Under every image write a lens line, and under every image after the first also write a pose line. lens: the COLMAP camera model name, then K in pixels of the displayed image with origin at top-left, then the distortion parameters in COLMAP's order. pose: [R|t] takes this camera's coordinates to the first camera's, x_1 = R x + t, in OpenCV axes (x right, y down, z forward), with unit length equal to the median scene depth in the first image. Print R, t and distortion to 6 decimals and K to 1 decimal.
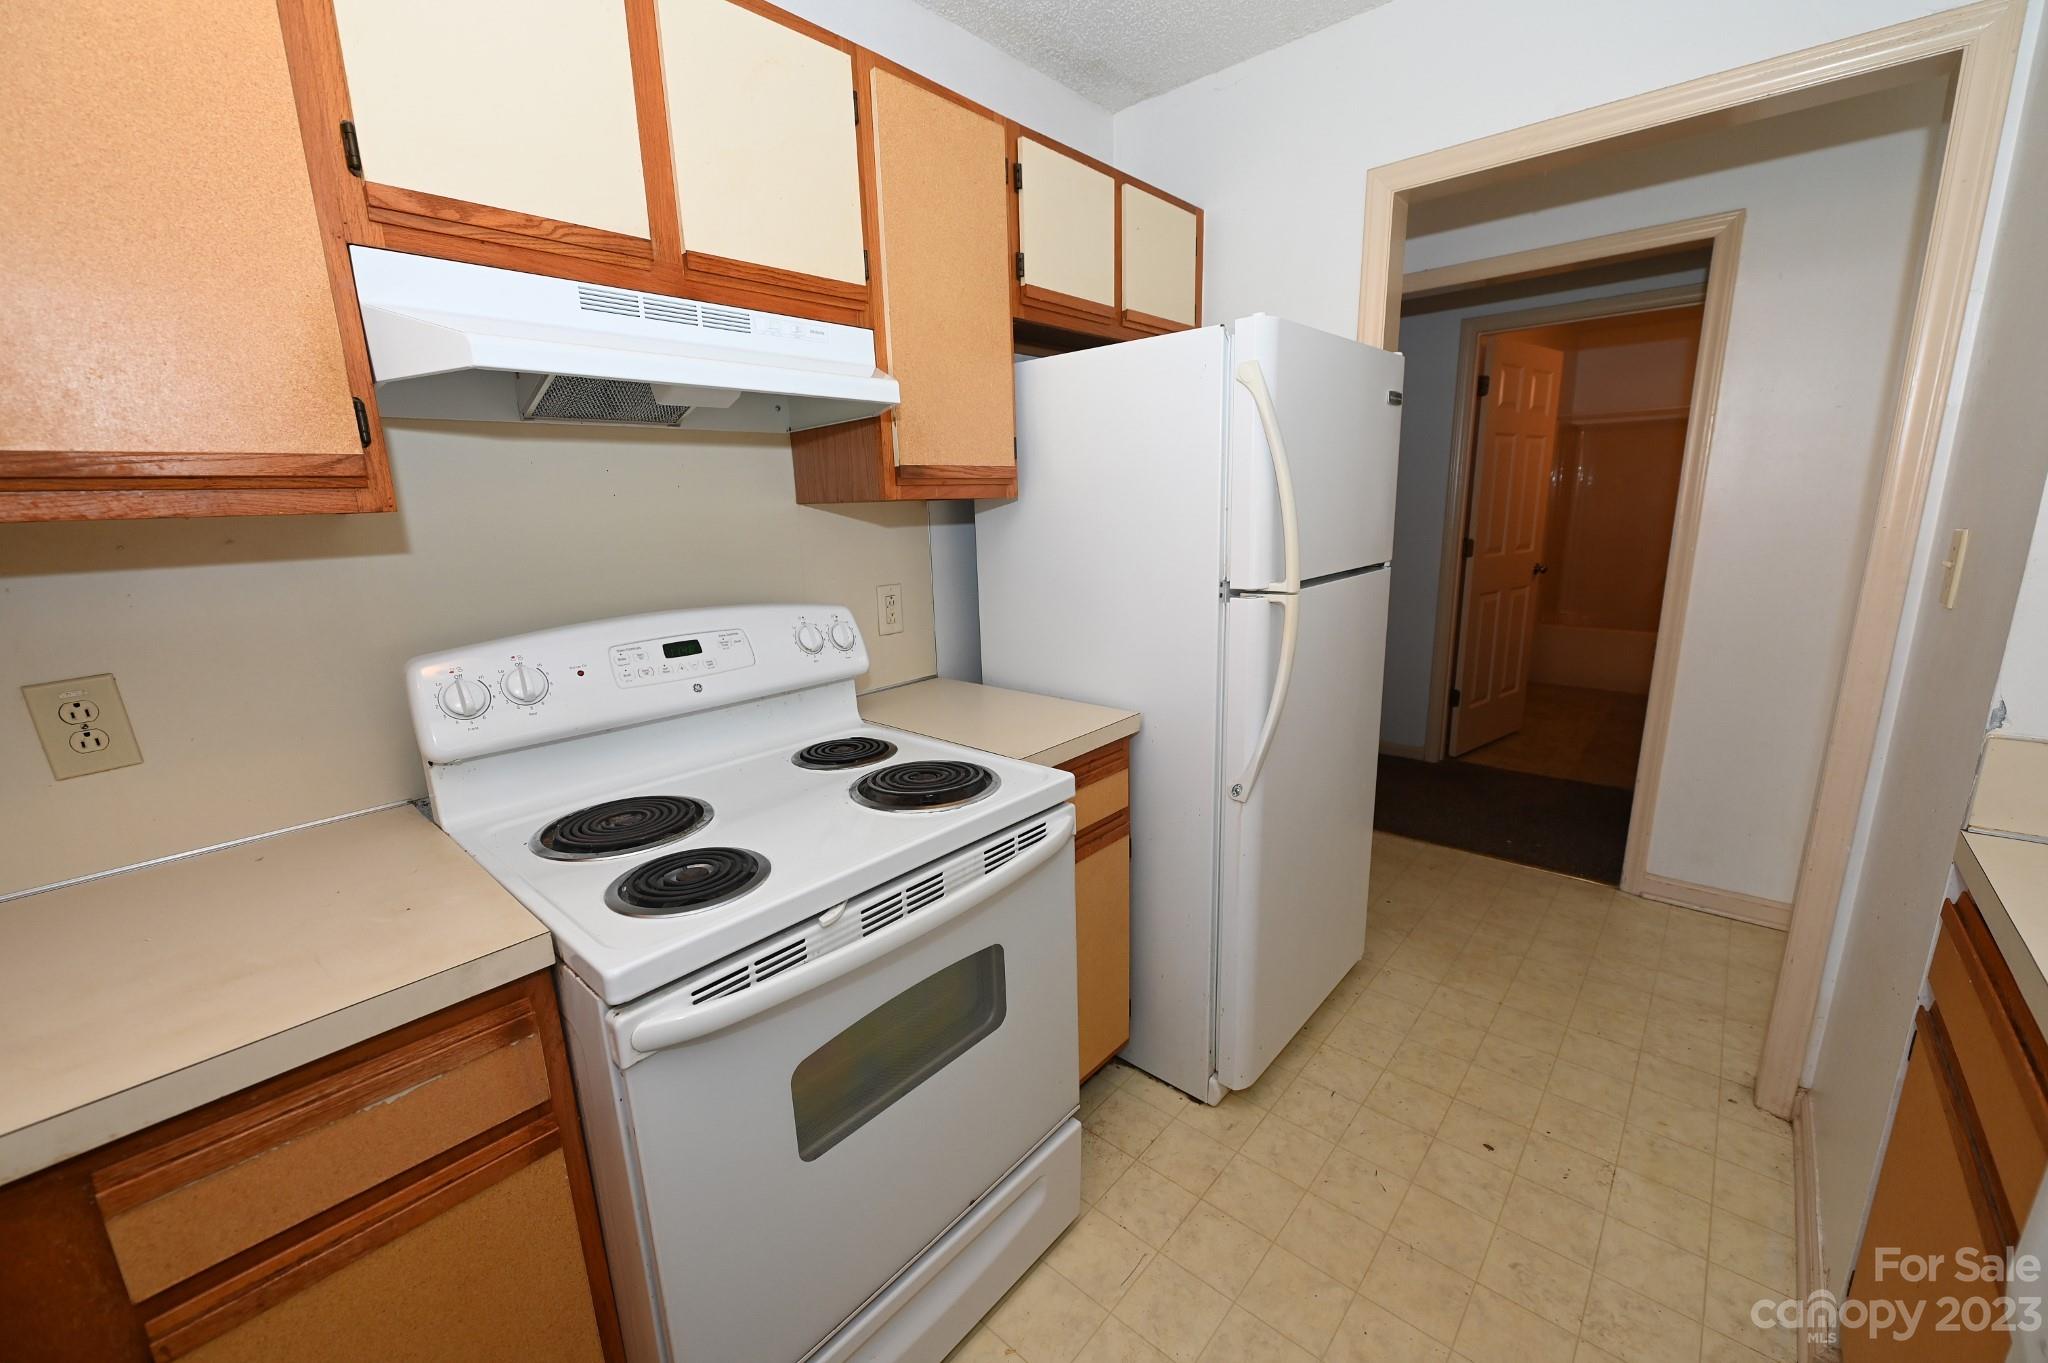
lens RADIAL K [[807.3, 0, 1019.5], [0, 807.3, 688.5], [0, 0, 1]] dist [-0.008040, -0.000550]
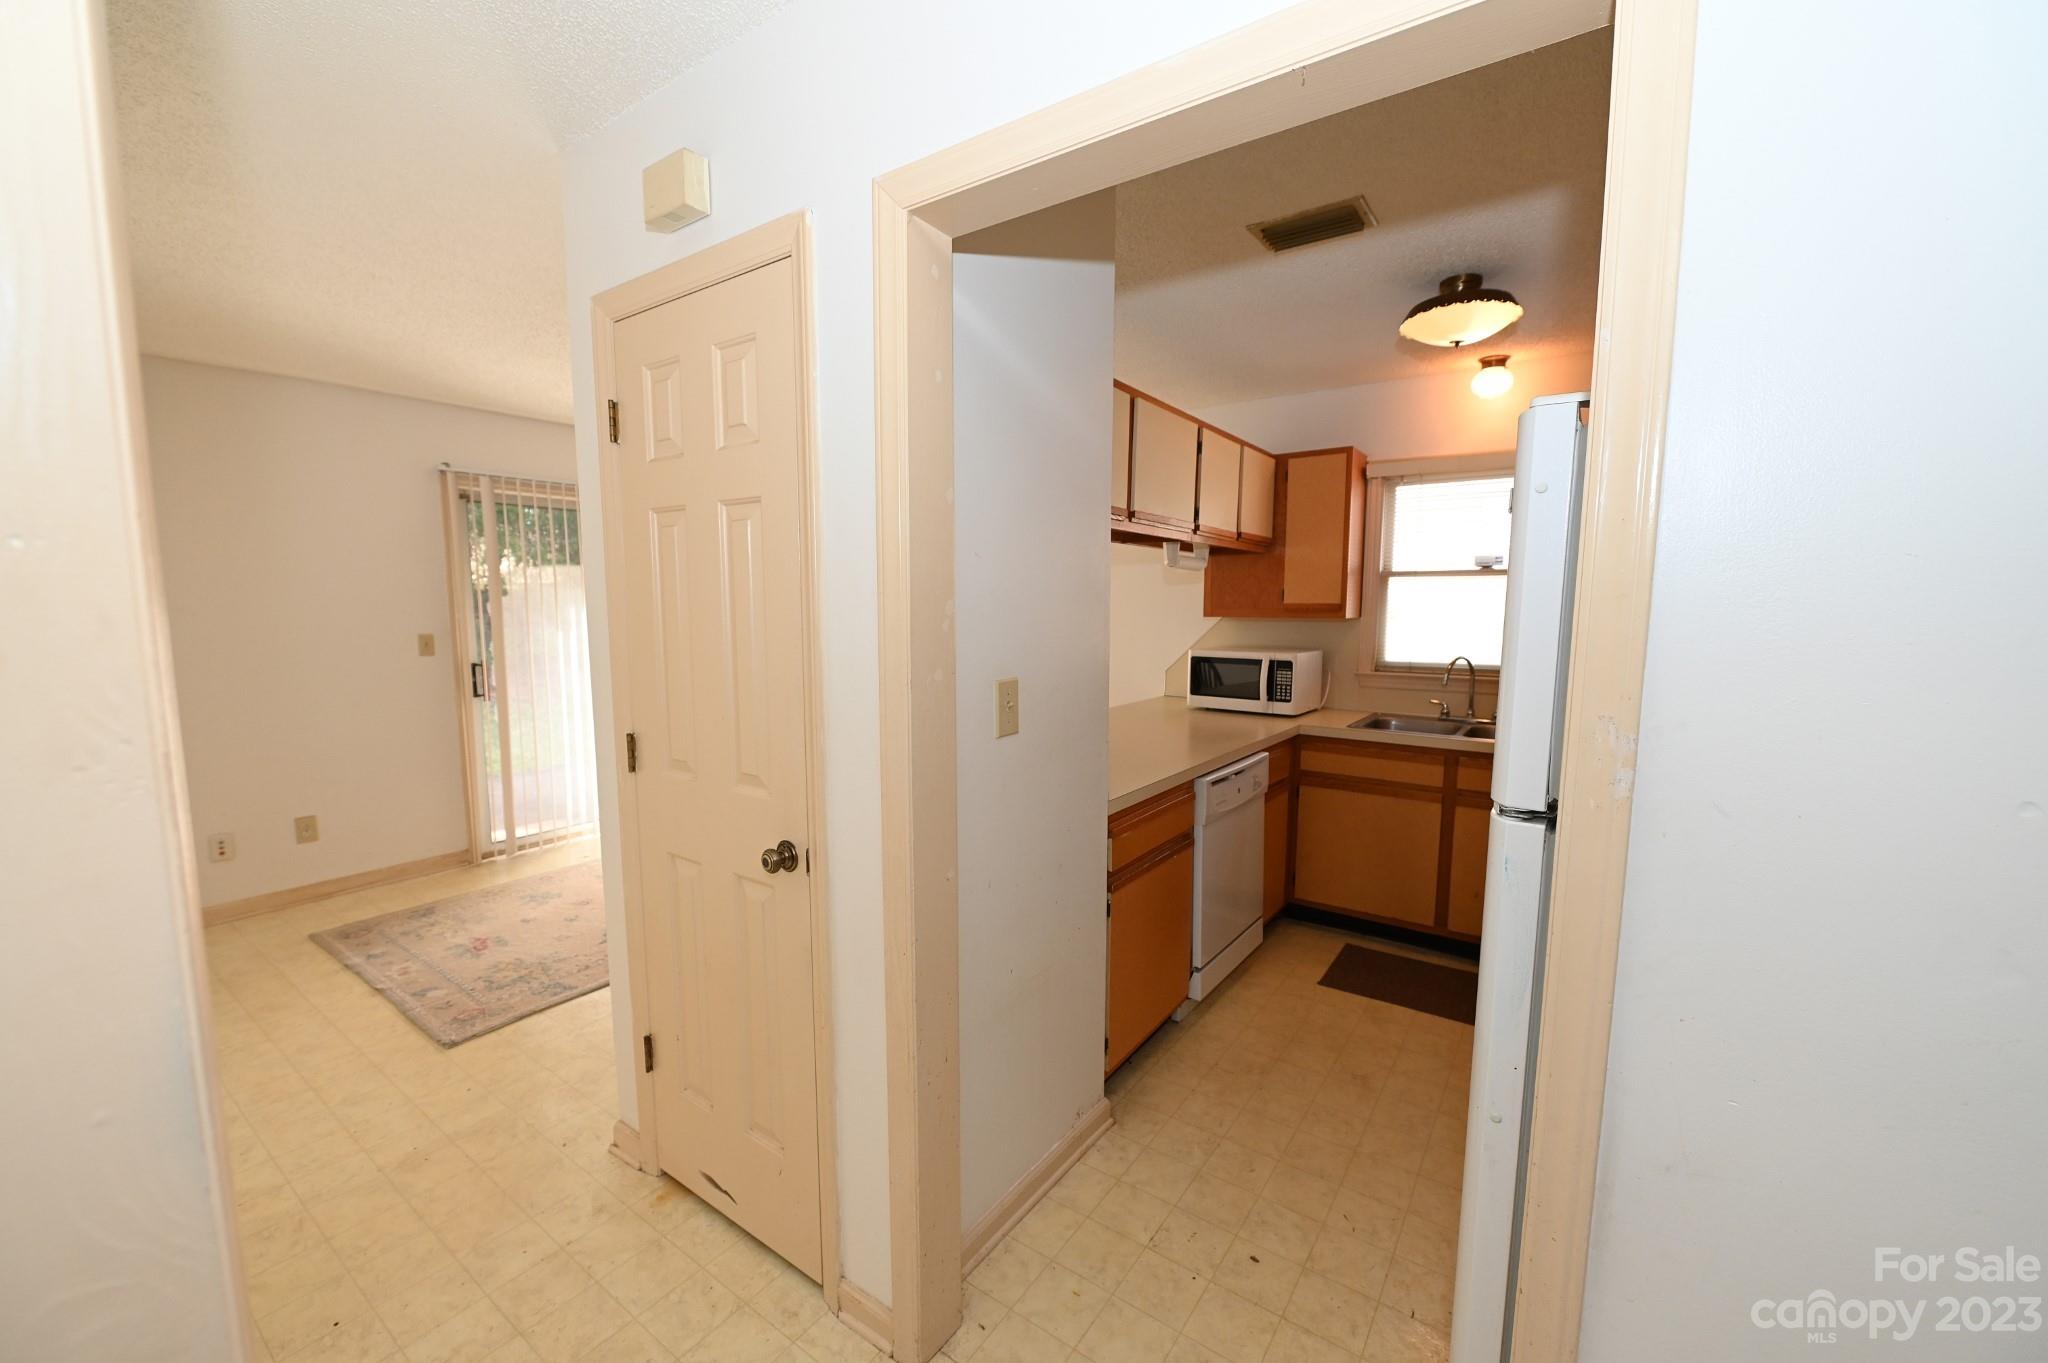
lens RADIAL K [[804.3, 0, 1021.6], [0, 804.3, 692.9], [0, 0, 1]] dist [-0.008125, -0.000128]
pose [[-0.993310, 0.037346, -0.109274, 1.028638], [-0.001181, 0.942928, 0.332994, -0.494497], [0.115473, 0.330895, -0.936576, 1.796032]]
